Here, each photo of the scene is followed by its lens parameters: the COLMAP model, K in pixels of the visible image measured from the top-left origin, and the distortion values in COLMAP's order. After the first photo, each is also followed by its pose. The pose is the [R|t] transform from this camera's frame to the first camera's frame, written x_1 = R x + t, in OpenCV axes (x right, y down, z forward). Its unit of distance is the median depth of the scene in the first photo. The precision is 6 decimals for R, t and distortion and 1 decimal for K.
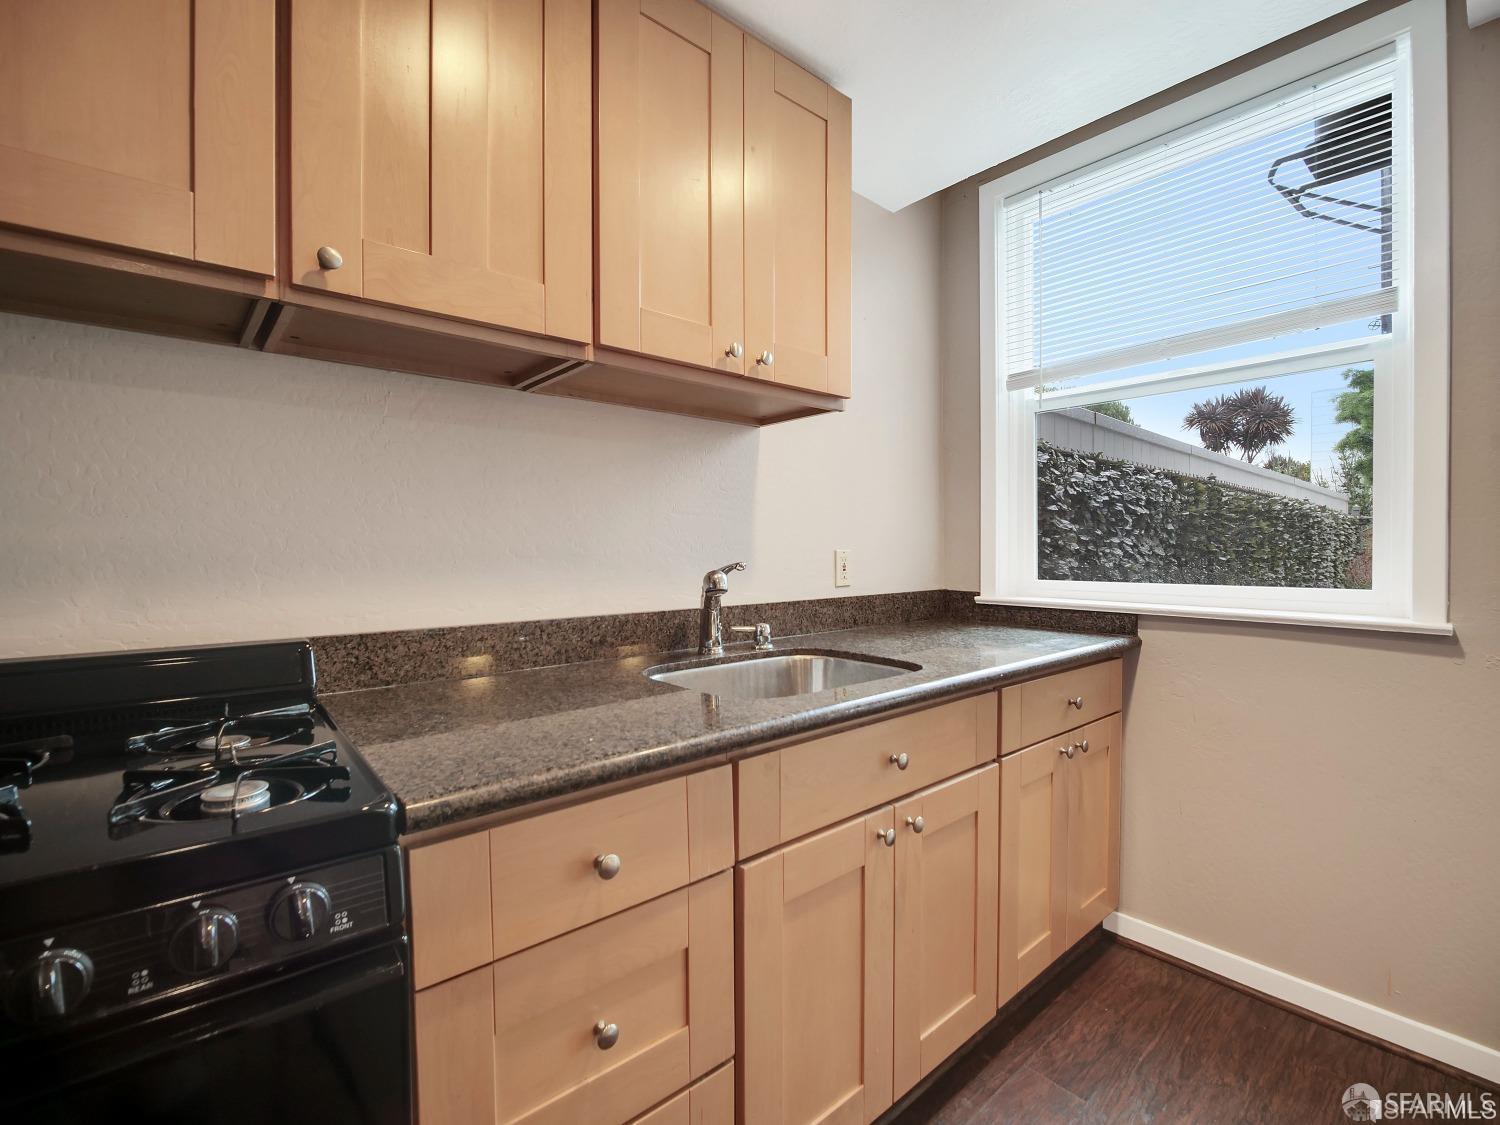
lens RADIAL K [[682.1, 0, 755.1], [0, 682.1, 558.4], [0, 0, 1]] dist [-0.013063, -0.000513]
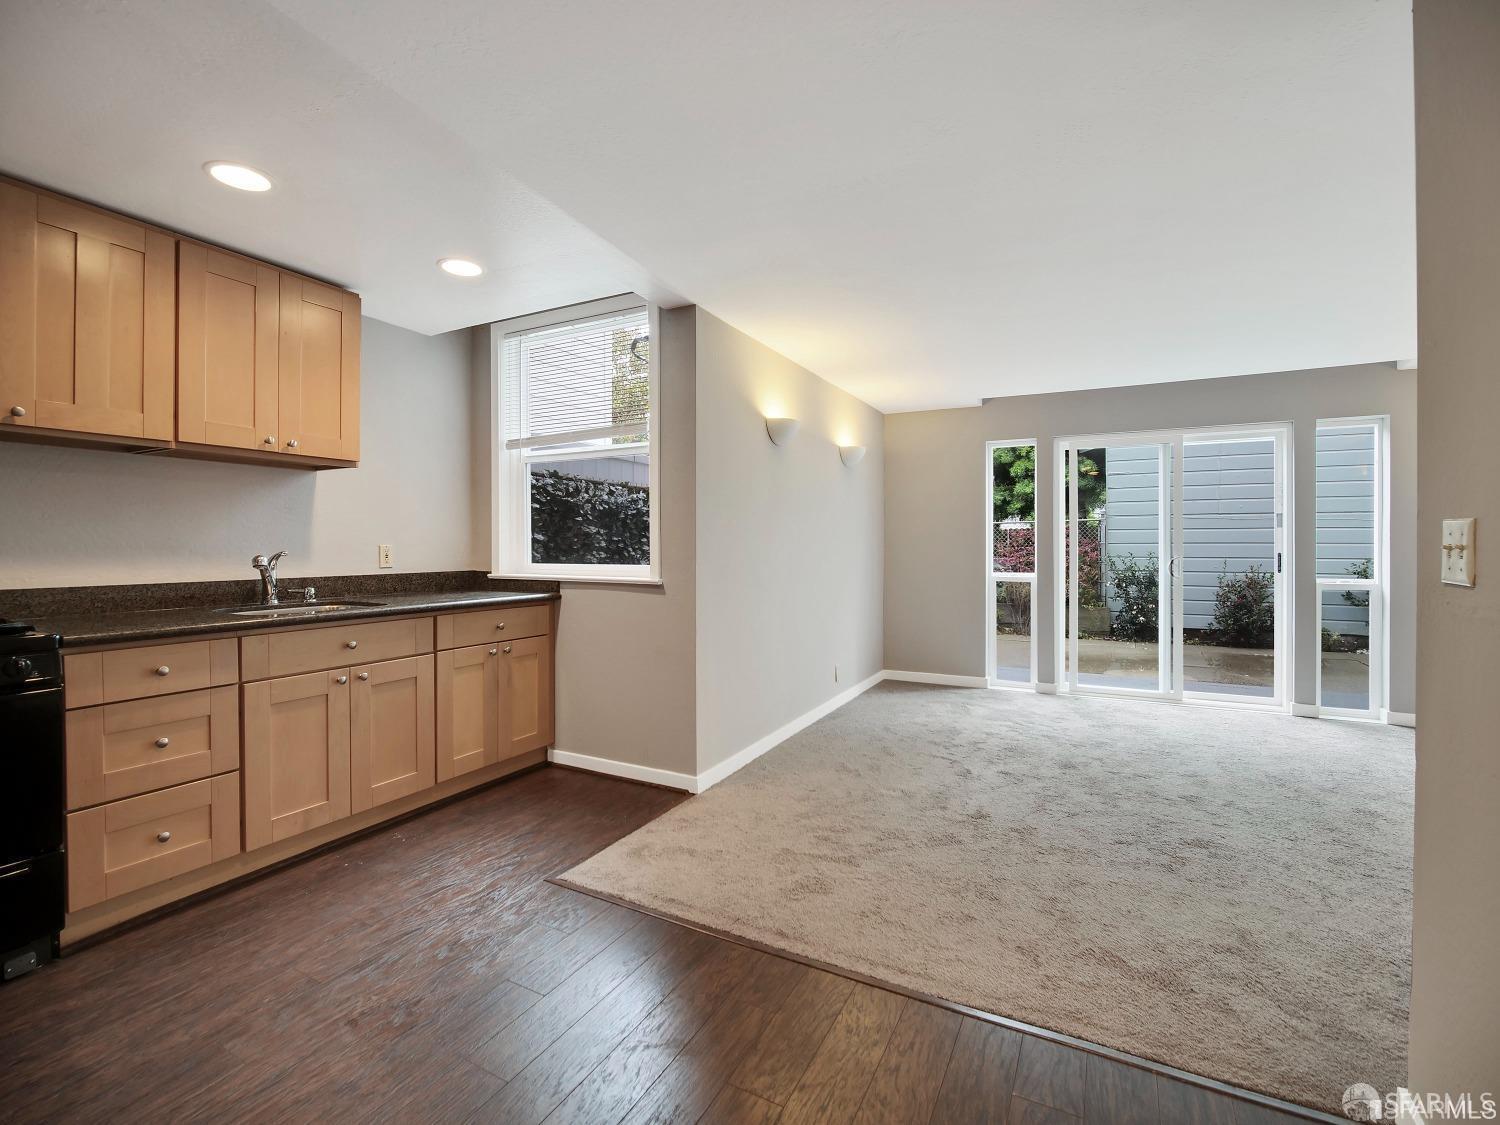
lens RADIAL K [[682.9, 0, 745.2], [0, 682.9, 544.6], [0, 0, 1]] dist [-0.014724, -0.000686]
pose [[0.935935, 0.002800, 0.352162, 0.468596], [0.003161, 0.999861, -0.016350, 0.019953], [-0.352159, 0.016416, 0.935796, -1.066896]]
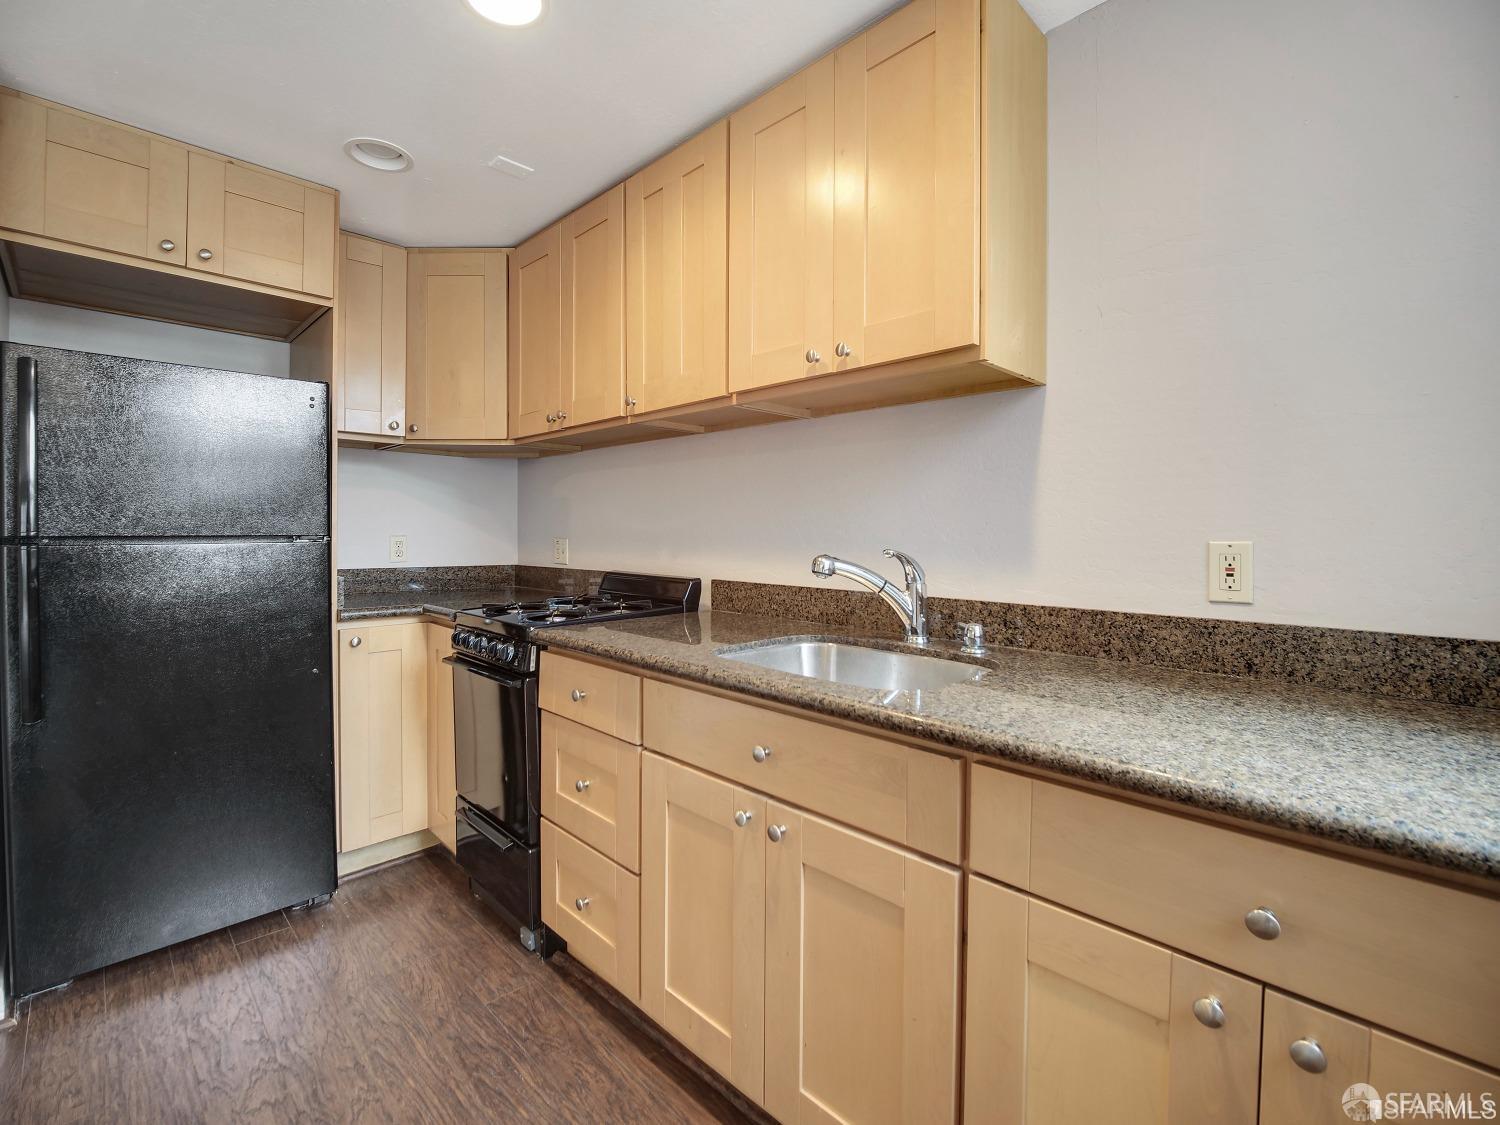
lens RADIAL K [[682.9, 0, 745.2], [0, 682.9, 544.6], [0, 0, 1]] dist [-0.014724, -0.000686]
pose [[0.059680, 0.023523, -0.997940, 0.909574], [-0.023067, 0.999488, 0.022180, -0.017885], [0.997951, 0.021696, 0.060193, 0.701692]]
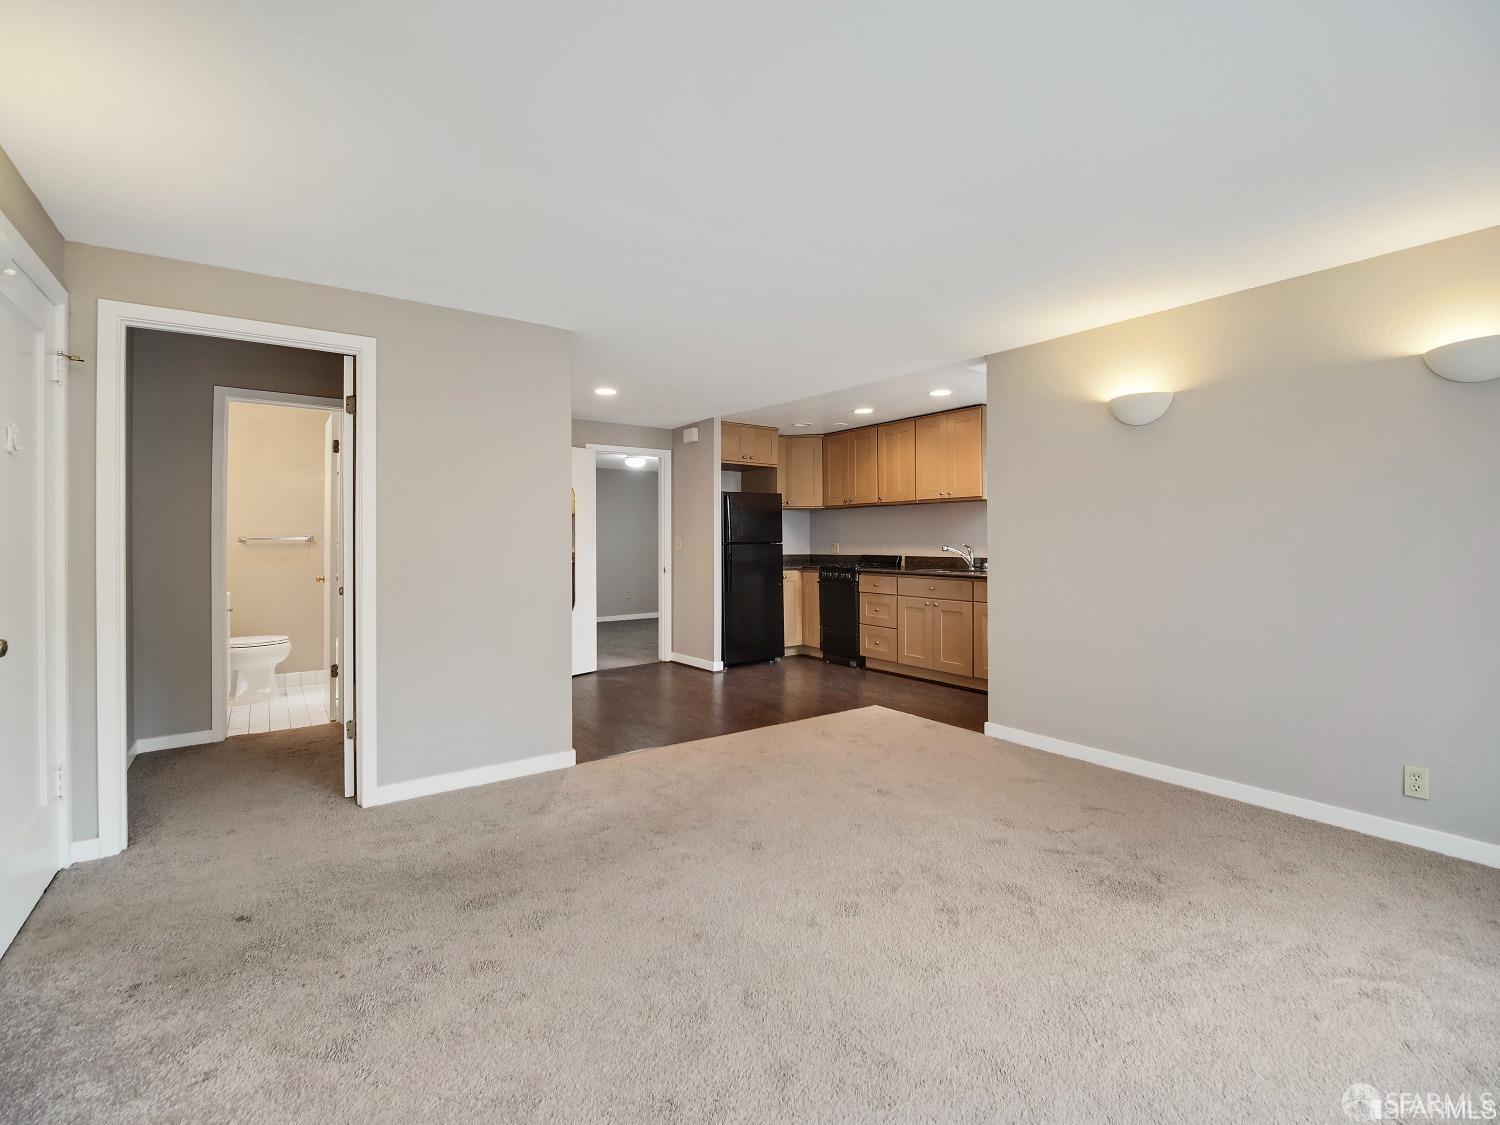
lens RADIAL K [[682.9, 0, 745.2], [0, 682.9, 544.6], [0, 0, 1]] dist [-0.014724, -0.000686]
pose [[-0.108674, 0.011278, -0.994014, 3.656177], [-0.013964, 0.999820, 0.012871, -0.021504], [0.993979, 0.015279, -0.108496, 0.212102]]
